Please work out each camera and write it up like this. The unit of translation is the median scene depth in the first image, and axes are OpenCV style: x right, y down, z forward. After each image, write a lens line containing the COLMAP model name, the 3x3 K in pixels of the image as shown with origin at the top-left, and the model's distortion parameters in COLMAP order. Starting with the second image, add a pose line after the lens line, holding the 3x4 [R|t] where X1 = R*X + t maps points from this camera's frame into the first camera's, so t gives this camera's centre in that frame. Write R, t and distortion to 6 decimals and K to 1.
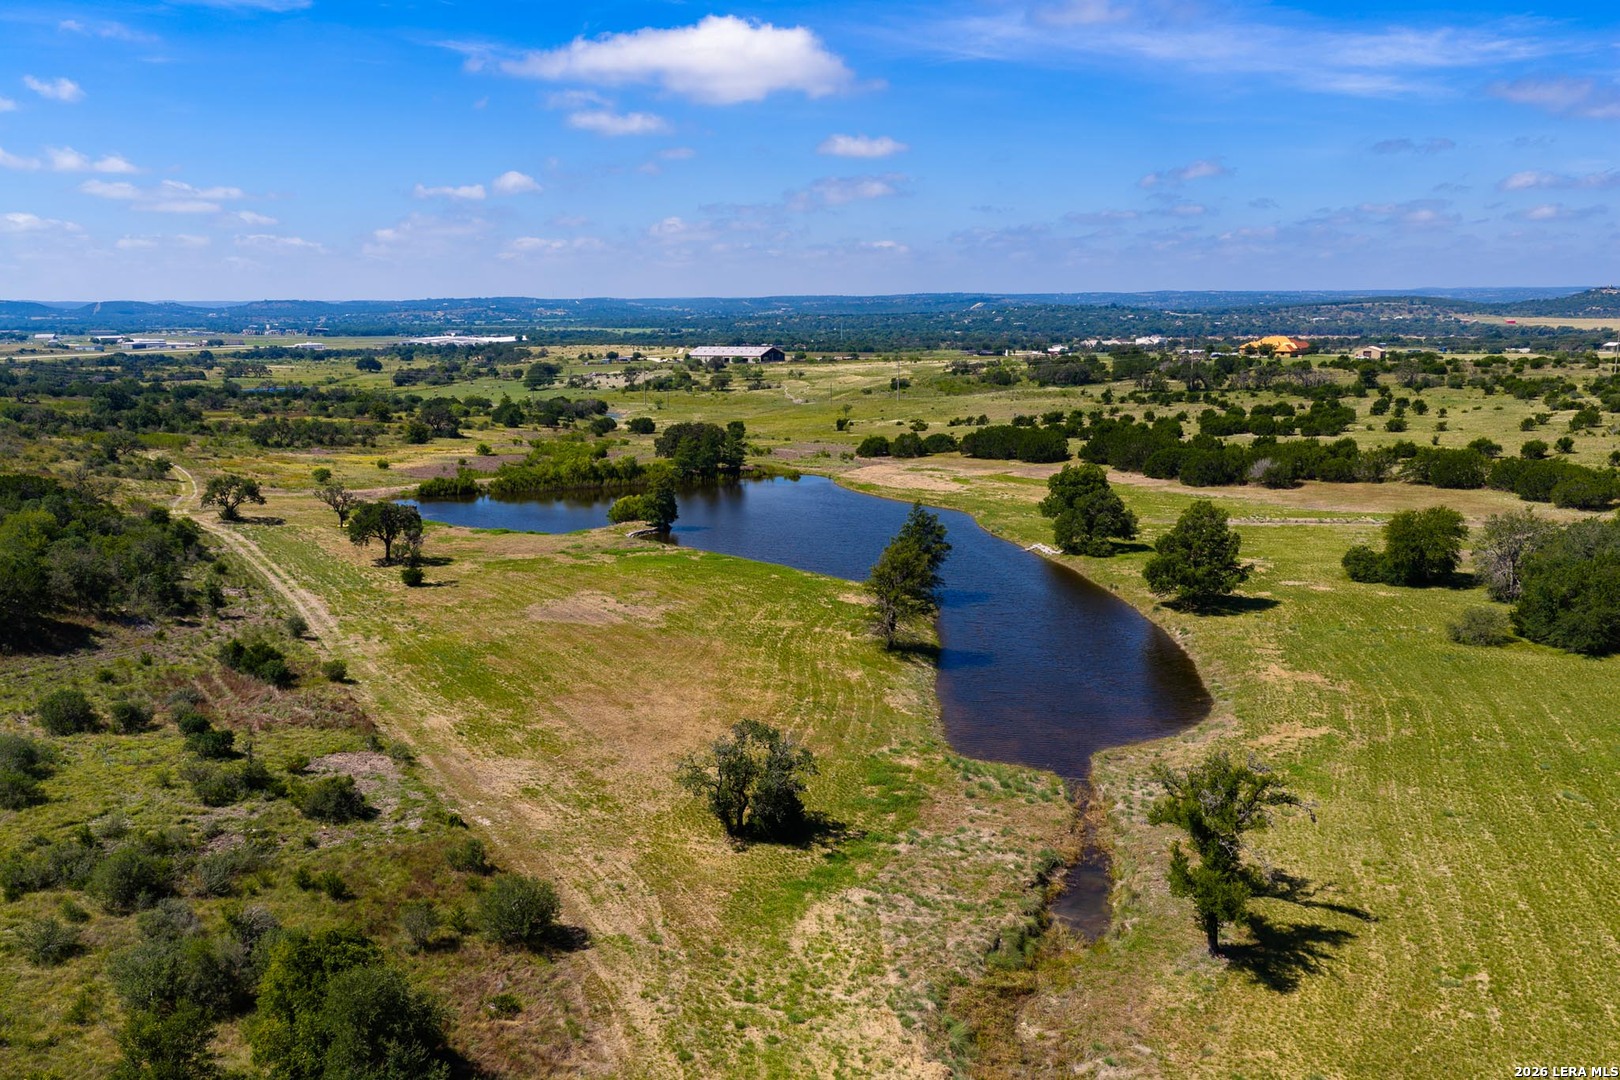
lens RADIAL K [[1337.7, 0, 807.4], [0, 1337.7, 537.5], [0, 0, 1]] dist [0.011242, -0.021244]
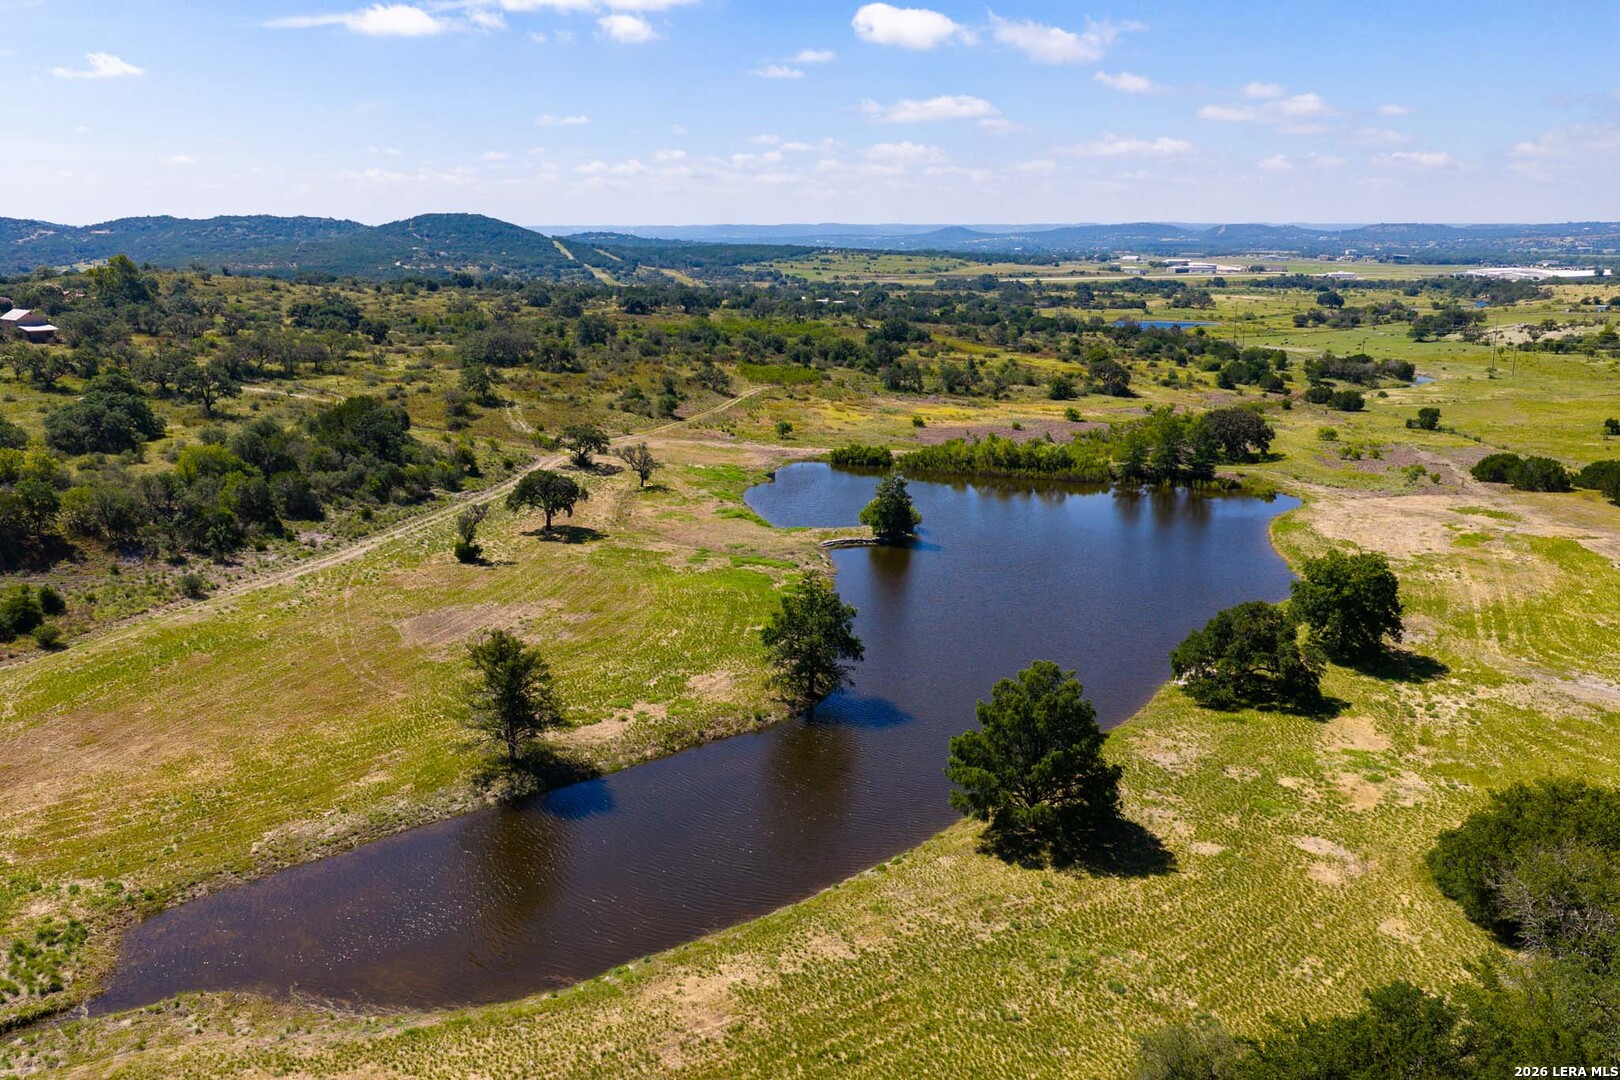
lens RADIAL K [[1337.7, 0, 811.1], [0, 1337.7, 541.3], [0, 0, 1]] dist [0.011242, -0.021244]
pose [[0.707326, 0.166700, -0.686951, 0.069483], [-0.126255, 0.985962, 0.109260, -0.014607], [0.695521, 0.009449, 0.718443, 0.056992]]
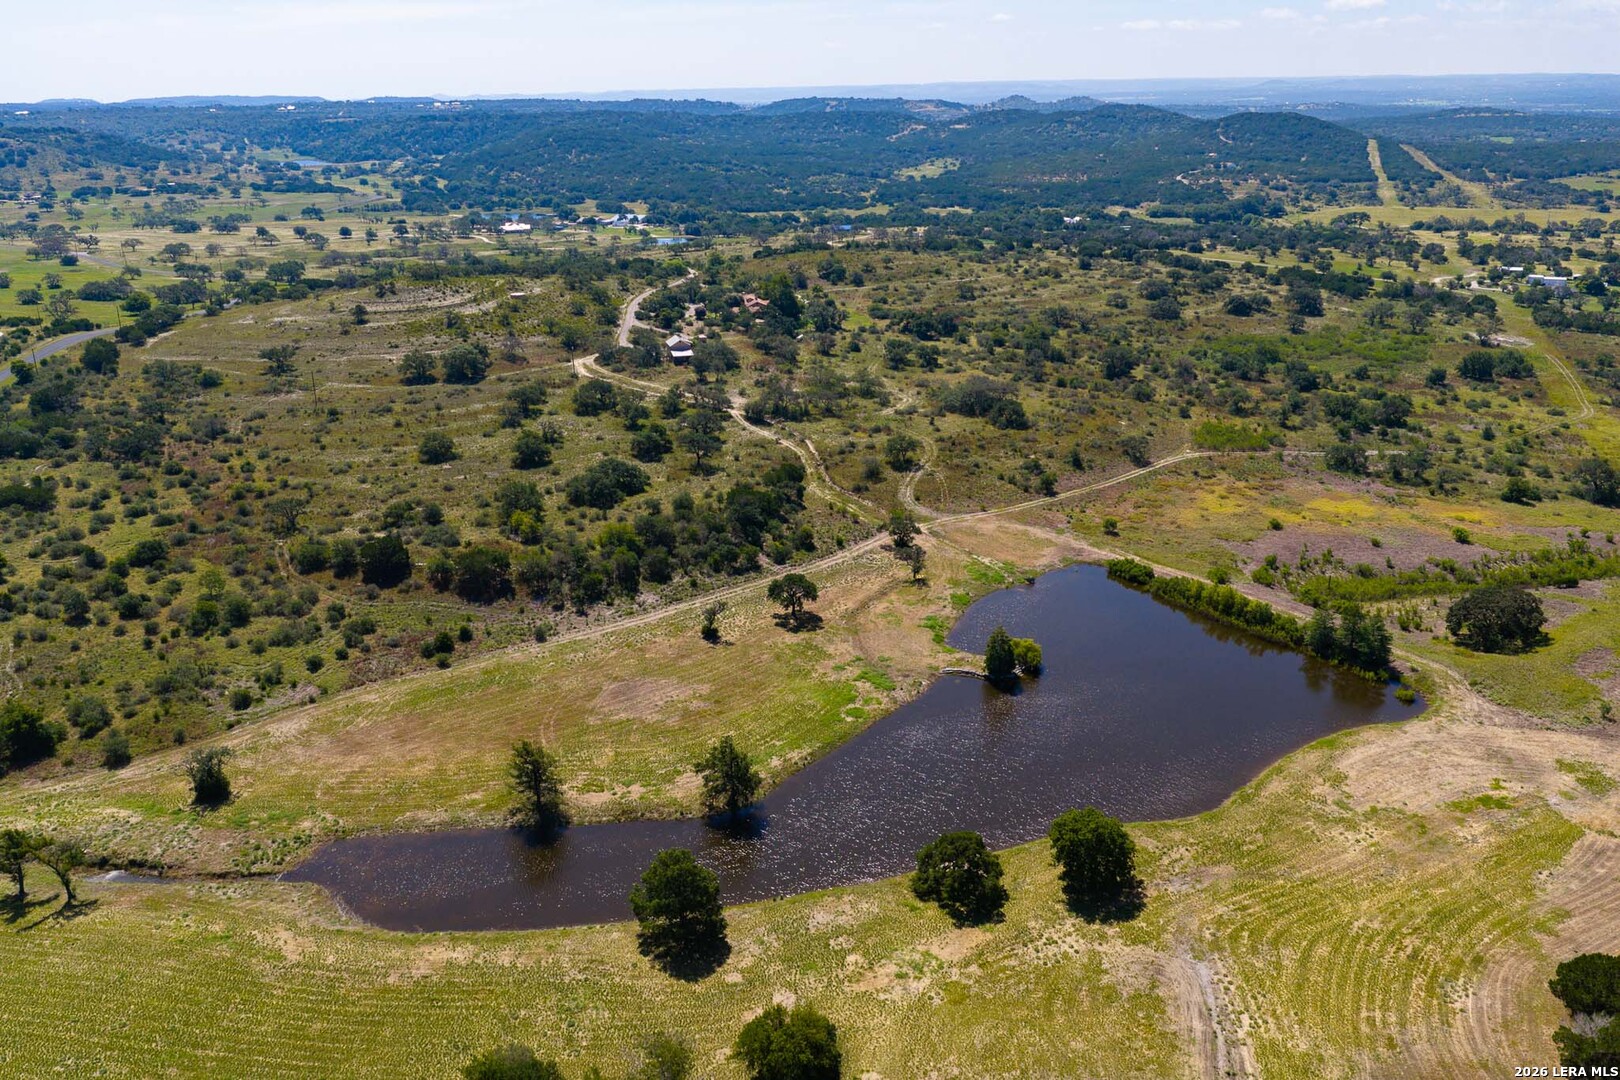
lens RADIAL K [[1337.7, 0, 805.6], [0, 1337.7, 542.7], [0, 0, 1]] dist [0.011242, -0.021244]
pose [[0.157888, 0.322641, -0.933260, 0.139041], [-0.157272, 0.941267, 0.298802, -0.067189], [0.974852, 0.099599, 0.199357, 0.097226]]
